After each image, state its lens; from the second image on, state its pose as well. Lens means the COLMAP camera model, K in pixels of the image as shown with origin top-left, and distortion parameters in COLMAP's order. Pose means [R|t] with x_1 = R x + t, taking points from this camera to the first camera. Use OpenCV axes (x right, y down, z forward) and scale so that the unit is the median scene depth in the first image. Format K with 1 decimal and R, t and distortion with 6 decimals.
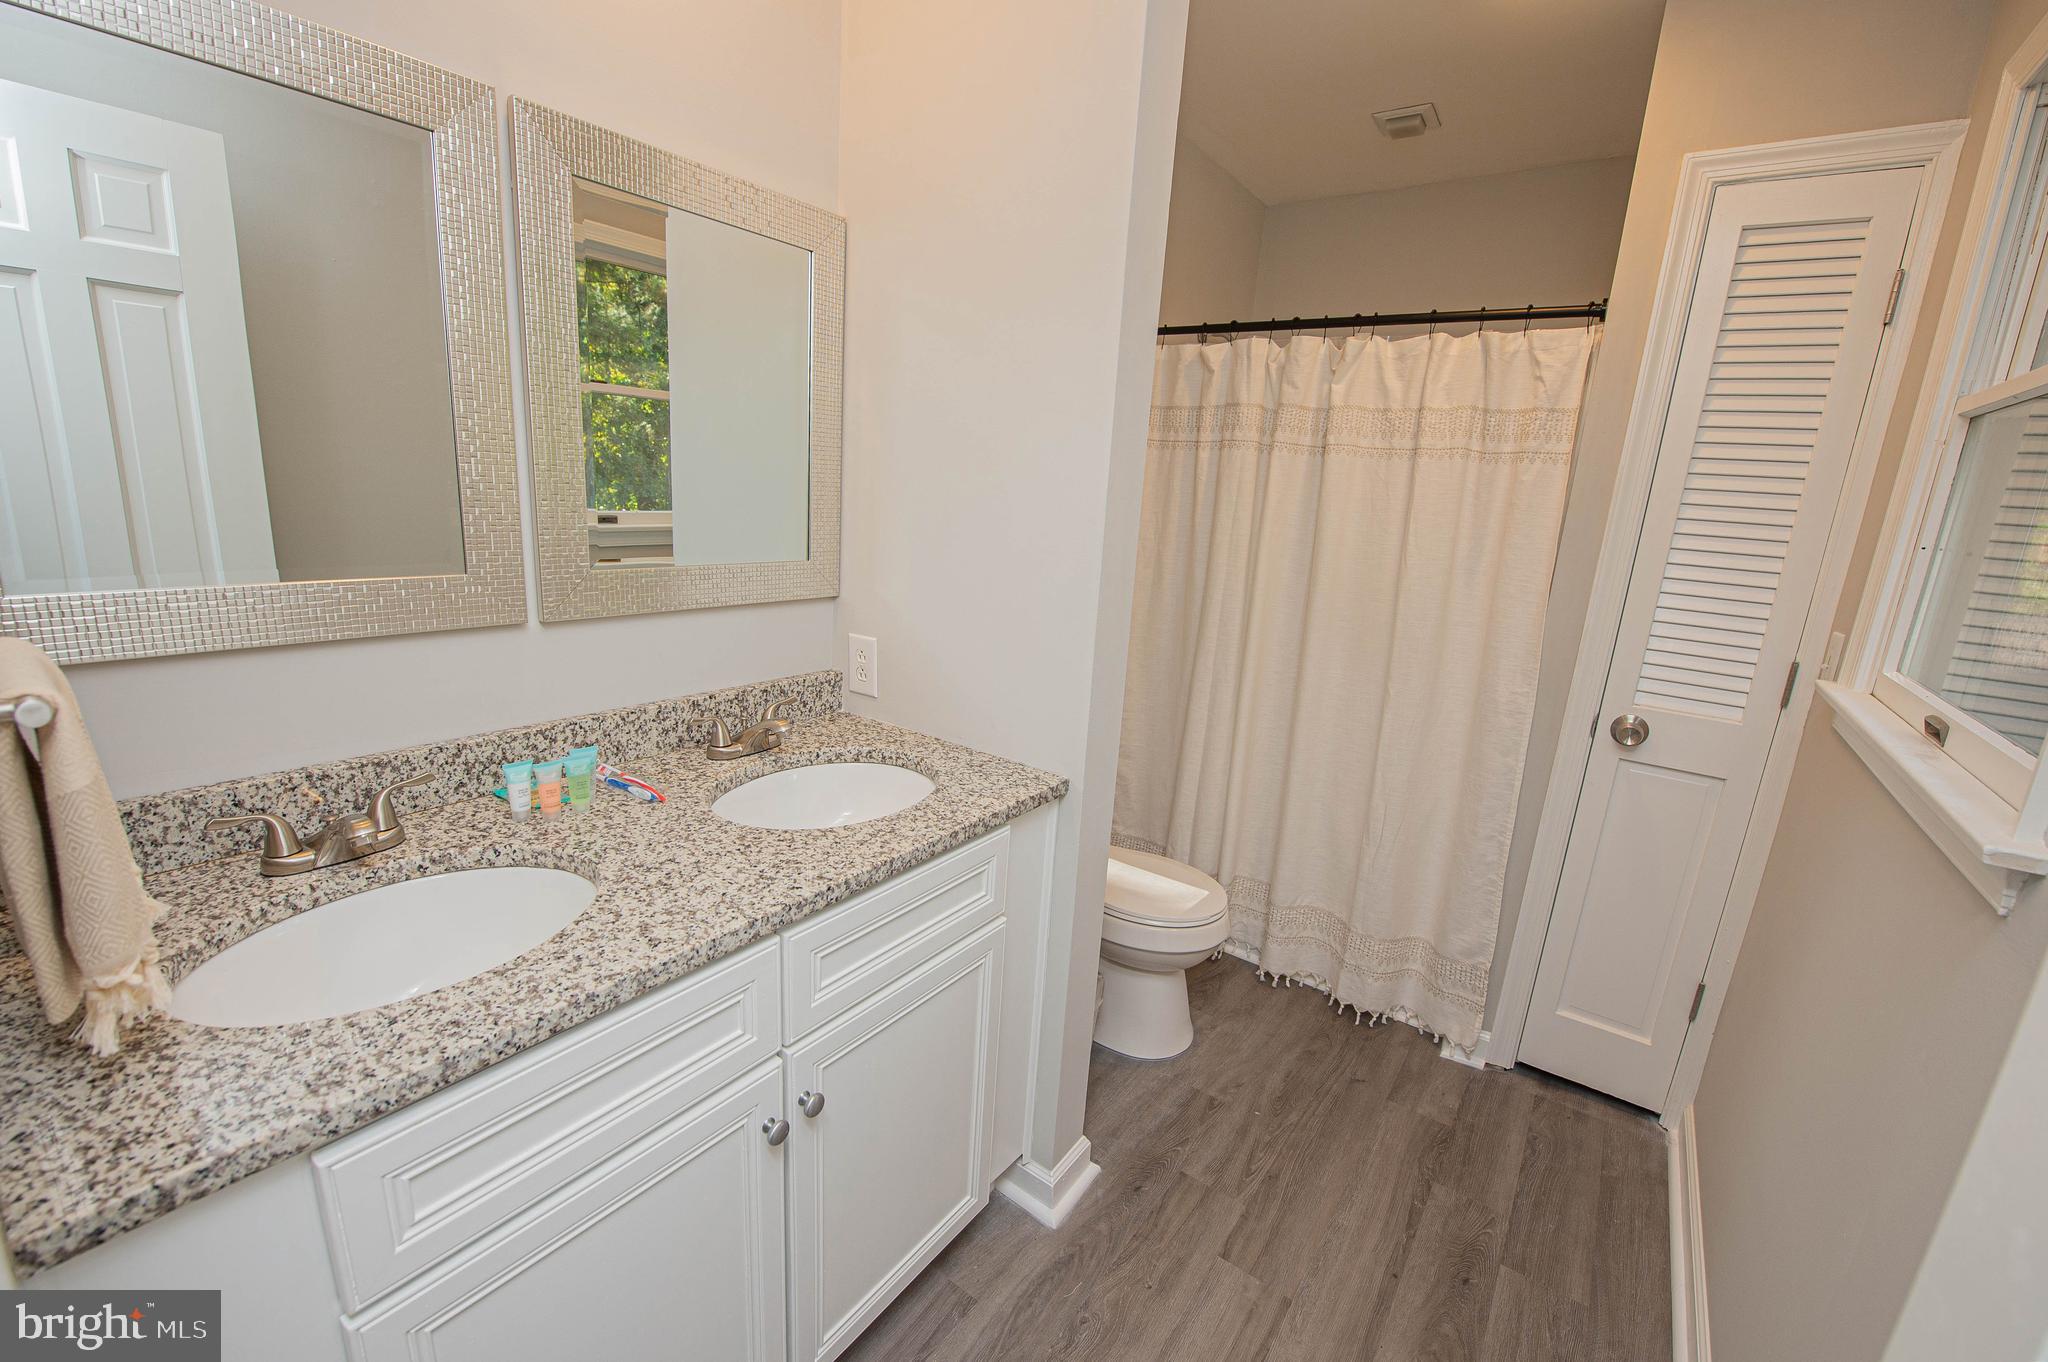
lens RADIAL K [[820.5, 0, 1022.2], [0, 820.5, 677.5], [0, 0, 1]] dist [-0.016419, -0.000437]
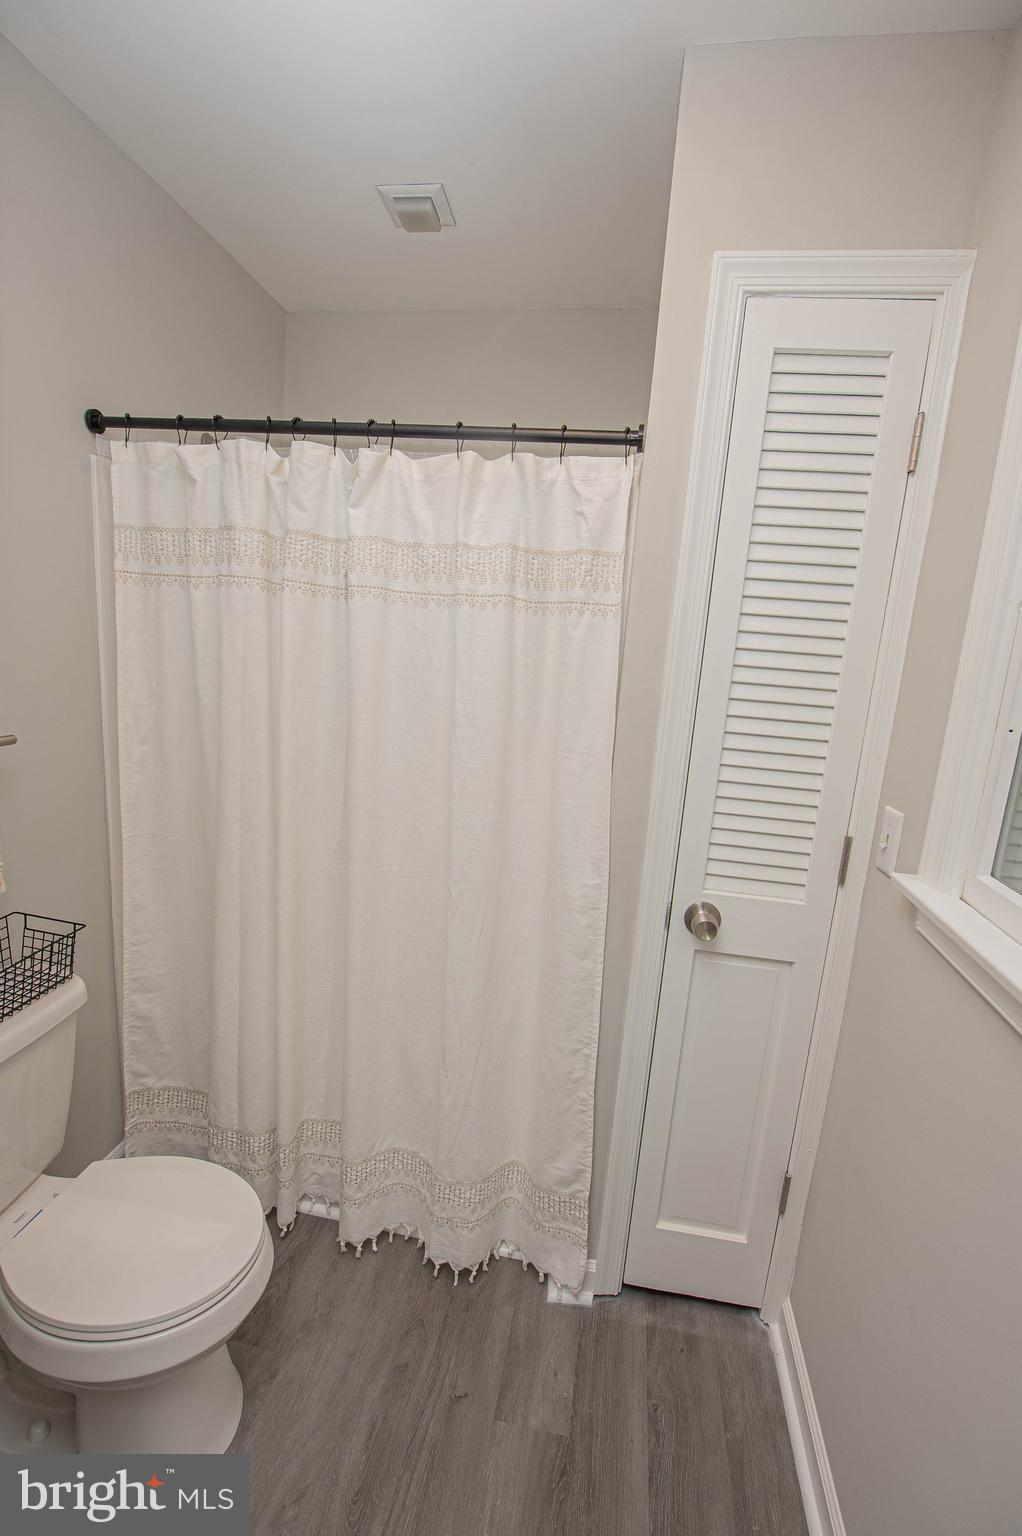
lens RADIAL K [[698.7, 0, 514.8], [0, 698.7, 770.2], [0, 0, 1]] dist [-0.016261, -0.000945]
pose [[0.888328, -0.079357, 0.452301, 0.209898], [0.088129, 0.996108, 0.001681, -0.103173], [-0.450674, 0.038368, 0.891864, 0.365204]]
